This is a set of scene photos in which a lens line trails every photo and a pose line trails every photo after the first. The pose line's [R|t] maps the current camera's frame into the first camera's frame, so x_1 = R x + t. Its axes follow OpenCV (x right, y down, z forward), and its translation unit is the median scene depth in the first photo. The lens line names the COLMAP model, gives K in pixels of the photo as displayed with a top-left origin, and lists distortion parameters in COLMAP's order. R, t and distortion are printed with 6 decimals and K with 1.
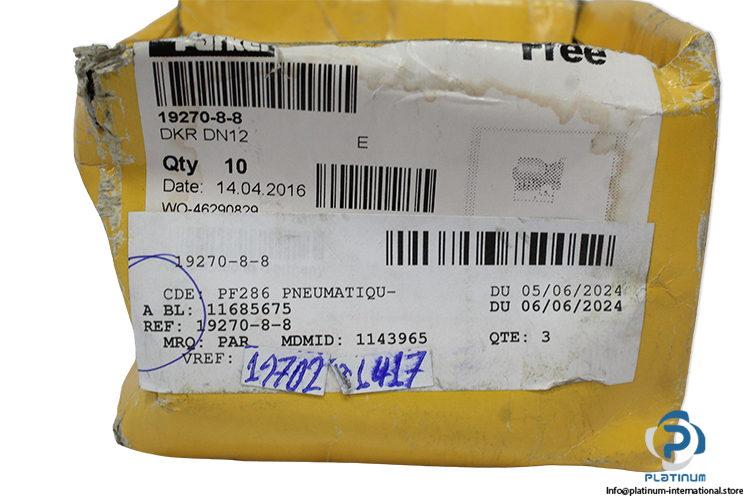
lens RADIAL K [[782.1, 0, 379.2], [0, 782.1, 247.7], [0, 0, 1]] dist [-0.021065, 0.000000]
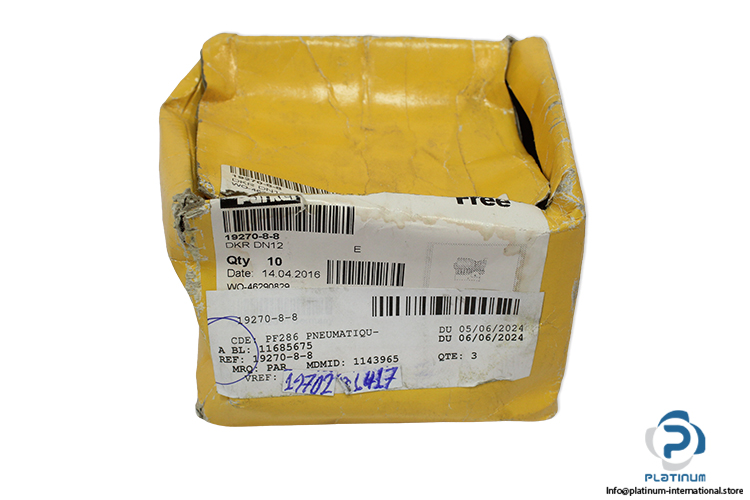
lens RADIAL K [[782.1, 0, 371.4], [0, 782.1, 252.1], [0, 0, 1]] dist [-0.021065, 0.000000]
pose [[0.999554, -0.011071, 0.027745, -0.035697], [0.004270, 0.972204, 0.234095, -0.477546], [-0.029565, -0.233872, 0.971818, -0.492308]]
